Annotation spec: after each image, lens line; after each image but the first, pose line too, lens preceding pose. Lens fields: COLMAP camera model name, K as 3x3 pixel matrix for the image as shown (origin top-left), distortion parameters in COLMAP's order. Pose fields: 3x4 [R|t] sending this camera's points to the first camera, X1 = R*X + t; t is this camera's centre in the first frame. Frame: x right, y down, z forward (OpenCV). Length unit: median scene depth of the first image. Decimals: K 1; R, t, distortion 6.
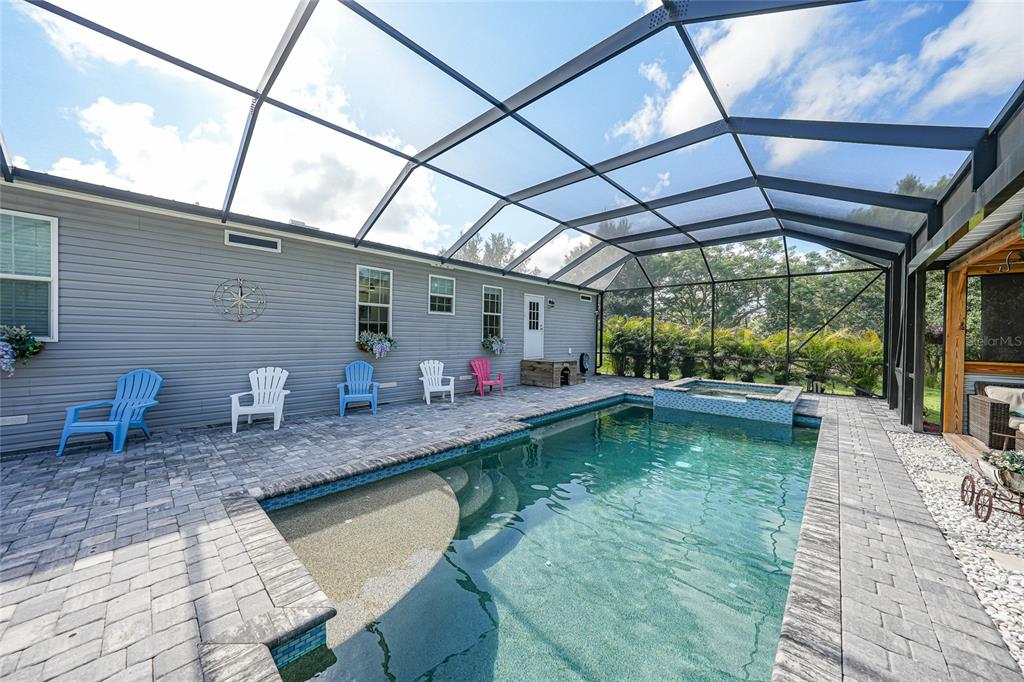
lens RADIAL K [[353.6, 0, 510.5], [0, 353.6, 336.4], [0, 0, 1]] dist [-0.015285, 0.001978]
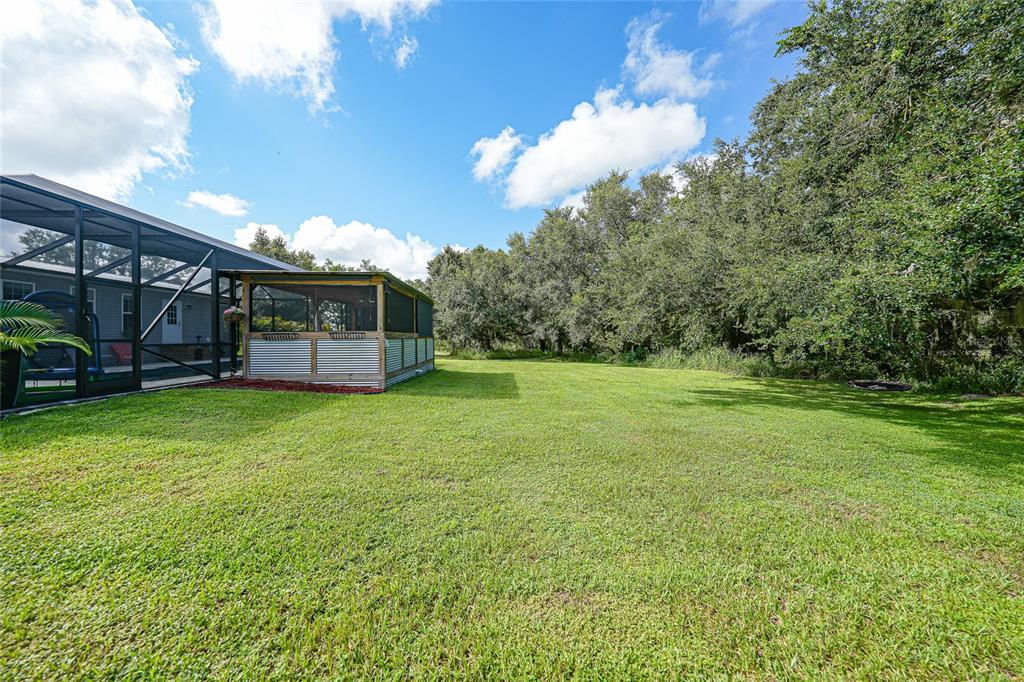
lens RADIAL K [[353.6, 0, 511.1], [0, 353.6, 338.3], [0, 0, 1]] dist [-0.015285, 0.001978]
pose [[0.695063, -0.015633, 0.718779, 0.002351], [0.006944, 0.999863, 0.015032, 0.034747], [-0.718916, -0.005458, 0.695076, -1.368527]]
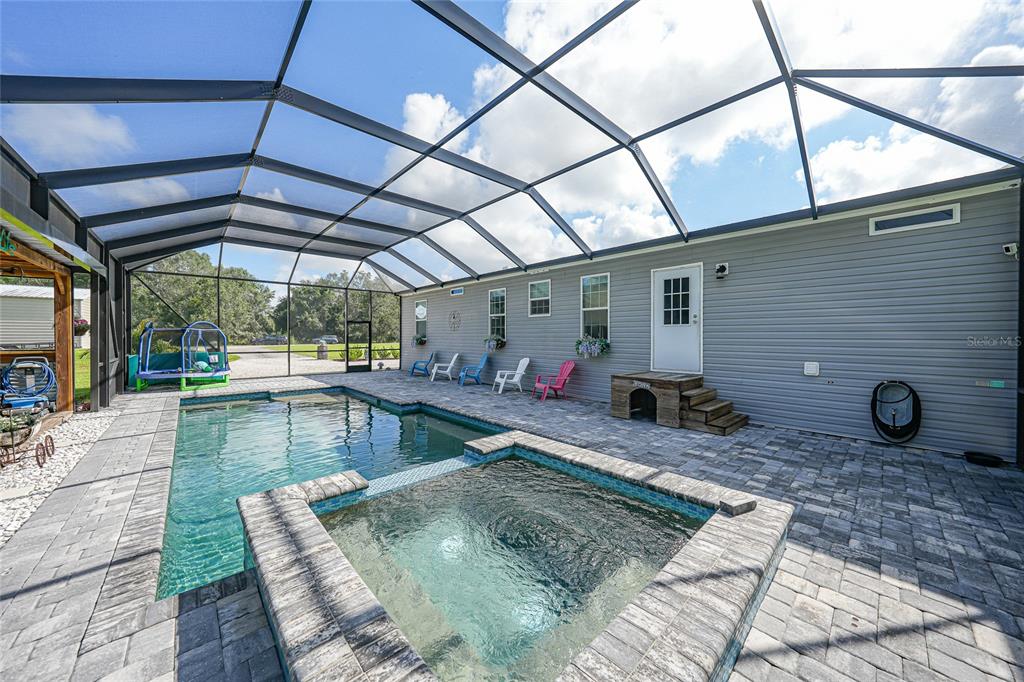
lens RADIAL K [[353.6, 0, 514.3], [0, 353.6, 340.9], [0, 0, 1]] dist [-0.015285, 0.001978]
pose [[-0.073388, 0.004724, -0.997292, 0.915783], [0.002349, 0.999987, 0.004564, 0.008091], [0.997301, -0.002007, -0.073398, 1.028219]]
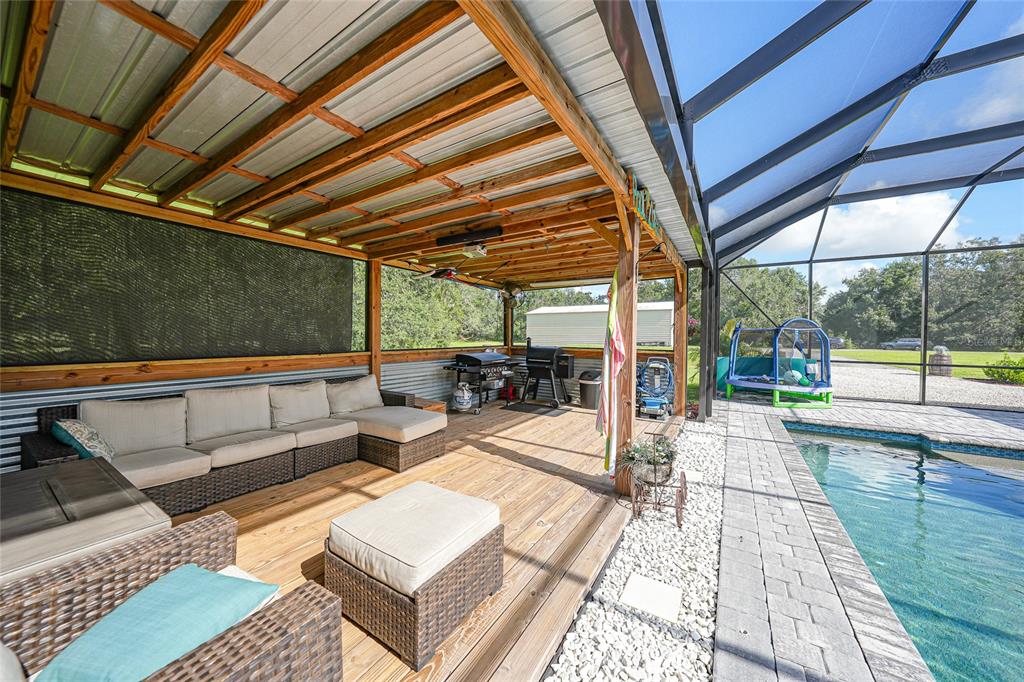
lens RADIAL K [[353.6, 0, 513.3], [0, 353.6, 342.2], [0, 0, 1]] dist [-0.015285, 0.001978]
pose [[-0.980877, -0.014247, -0.194108, 0.736985], [-0.016980, 0.999779, 0.012421, 0.007945], [0.193888, 0.015479, -0.980901, 0.685203]]
